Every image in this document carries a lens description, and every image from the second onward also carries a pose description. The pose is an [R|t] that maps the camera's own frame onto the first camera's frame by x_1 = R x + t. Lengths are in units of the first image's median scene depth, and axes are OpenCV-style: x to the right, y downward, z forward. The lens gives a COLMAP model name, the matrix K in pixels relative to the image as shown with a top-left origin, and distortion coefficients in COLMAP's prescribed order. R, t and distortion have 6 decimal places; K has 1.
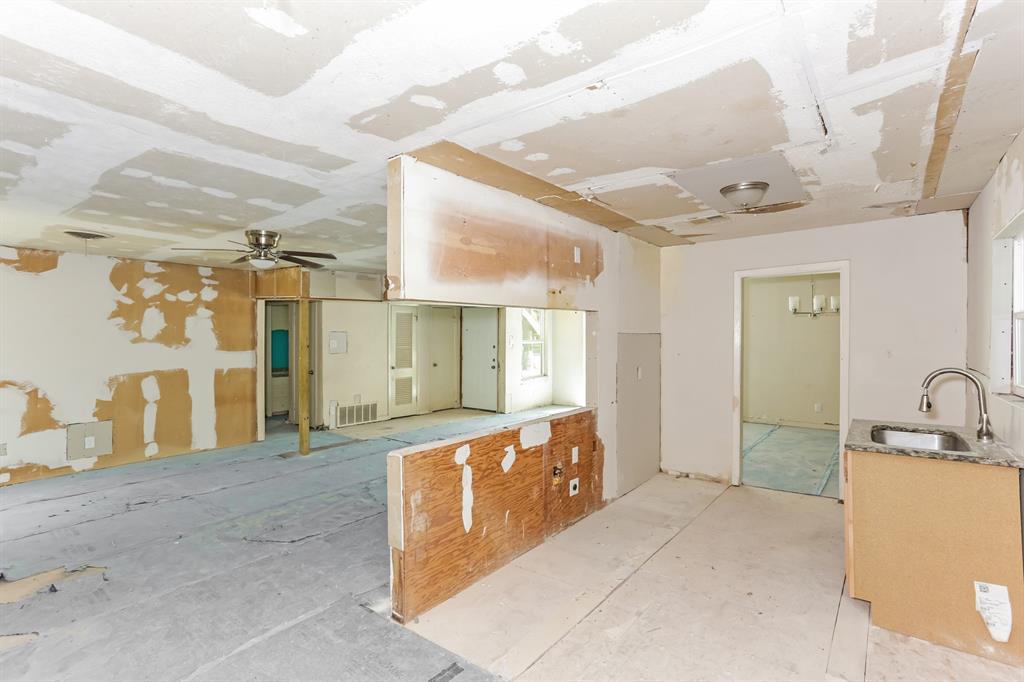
lens RADIAL K [[489.8, 0, 512.0], [0, 489.8, 341.0], [0, 0, 1]] dist [-0.027729, 0.024508]
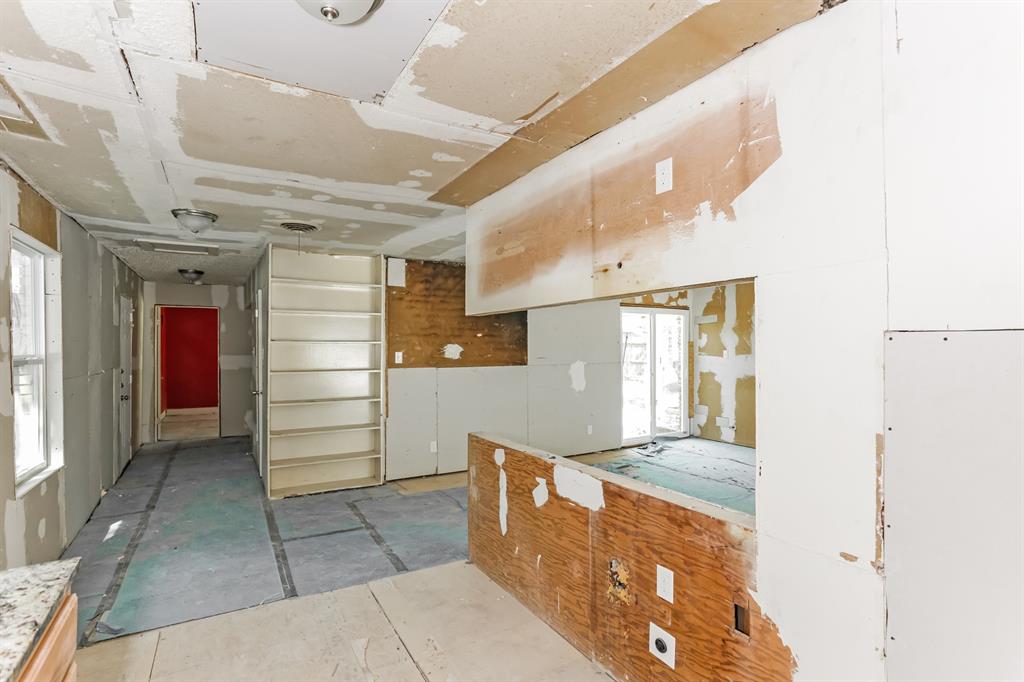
lens RADIAL K [[495.8, 0, 513.0], [0, 495.8, 349.3], [0, 0, 1]] dist [-0.028715, 0.000235]
pose [[-0.355745, 0.013218, -0.934489, 0.788146], [-0.003575, 0.999873, 0.015504, -0.012740], [0.934576, 0.008857, -0.355653, 1.261320]]
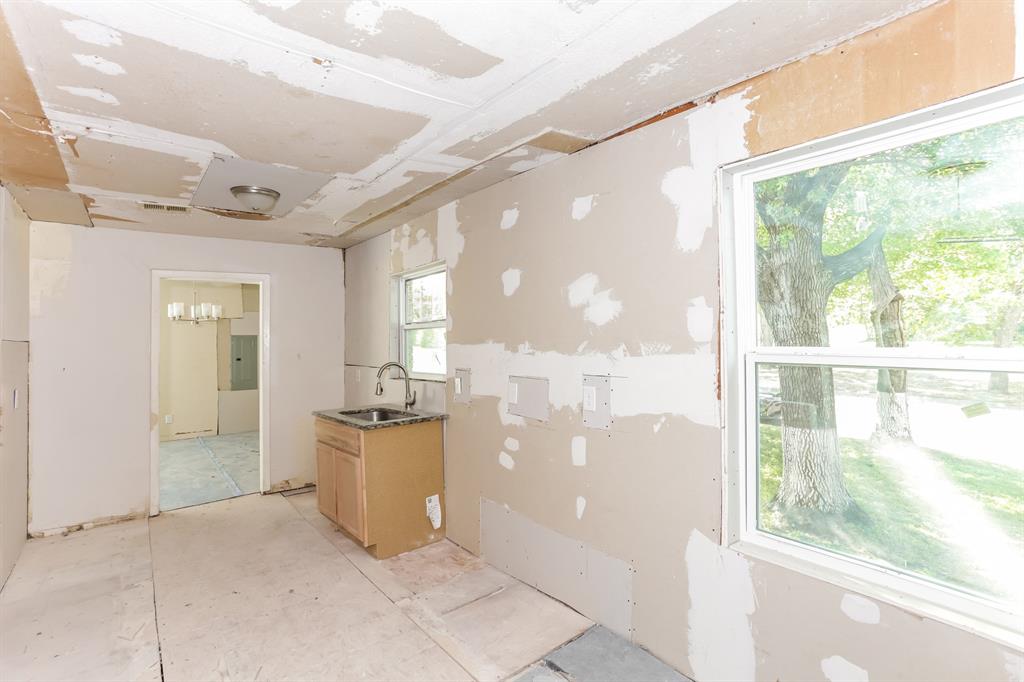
lens RADIAL K [[497.4, 0, 504.3], [0, 497.4, 339.9], [0, 0, 1]] dist [-0.034134, 0.026096]
pose [[0.247198, -0.001057, 0.968964, -0.365128], [0.024641, 0.999683, -0.005195, 0.004813], [-0.968652, 0.025161, 0.247146, 0.261832]]
